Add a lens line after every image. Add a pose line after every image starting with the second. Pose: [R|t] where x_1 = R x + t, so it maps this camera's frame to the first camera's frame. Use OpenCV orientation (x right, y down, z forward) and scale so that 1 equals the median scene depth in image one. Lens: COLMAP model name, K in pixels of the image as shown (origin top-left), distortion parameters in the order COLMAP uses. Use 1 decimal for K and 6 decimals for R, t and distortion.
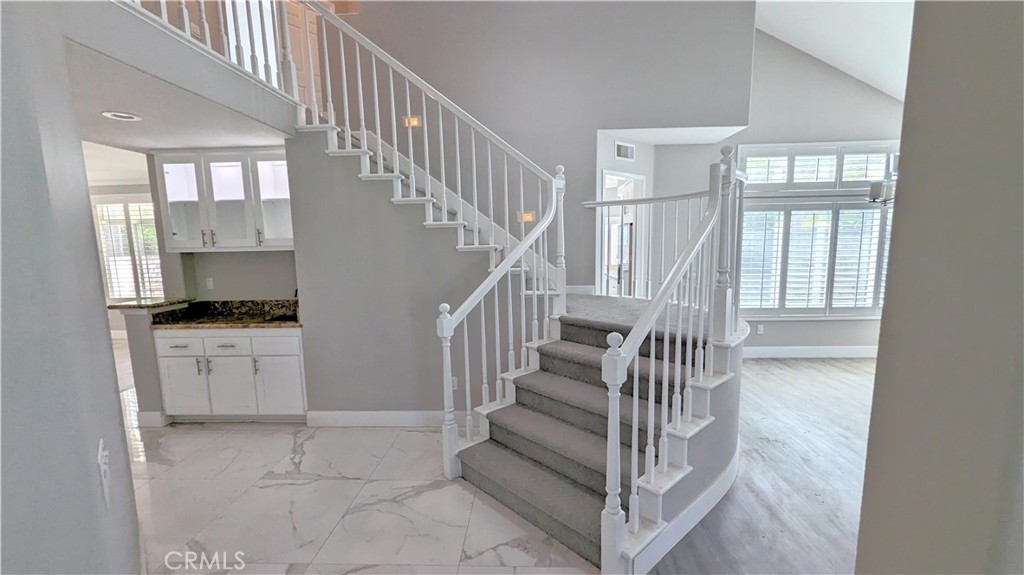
lens RADIAL K [[421.9, 0, 513.7], [0, 421.9, 297.8], [0, 0, 1]] dist [0.001089, -0.000032]
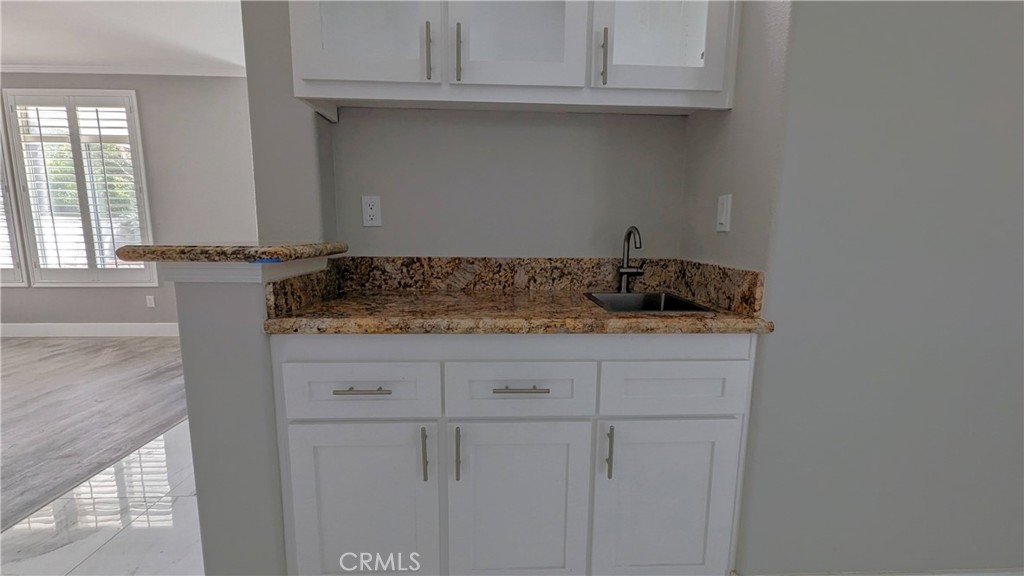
lens RADIAL K [[421.9, 0, 513.7], [0, 421.9, 298.3], [0, 0, 1]] dist [0.001089, -0.000032]
pose [[0.994562, 0.017731, 0.102627, -0.708030], [-0.019688, 0.999642, 0.018094, 0.040634], [-0.102270, -0.020016, 0.994555, 0.677562]]
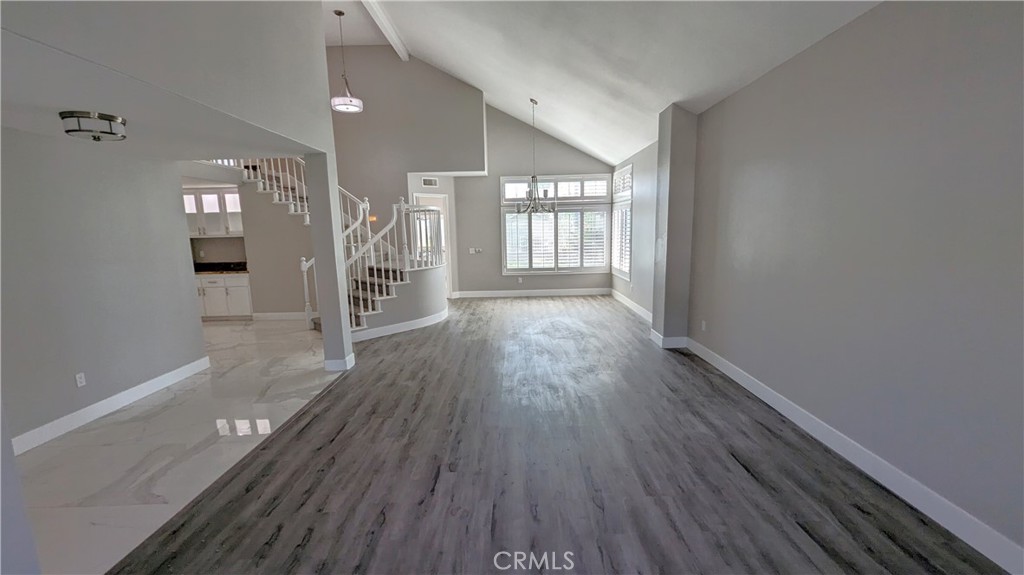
lens RADIAL K [[421.9, 0, 513.7], [0, 421.9, 297.8], [0, 0, 1]] dist [0.001089, -0.000032]
pose [[0.999212, -0.010469, 0.038287, 0.726019], [0.009291, 0.999482, 0.030826, 0.137858], [-0.038590, -0.030446, 0.998791, -1.141959]]
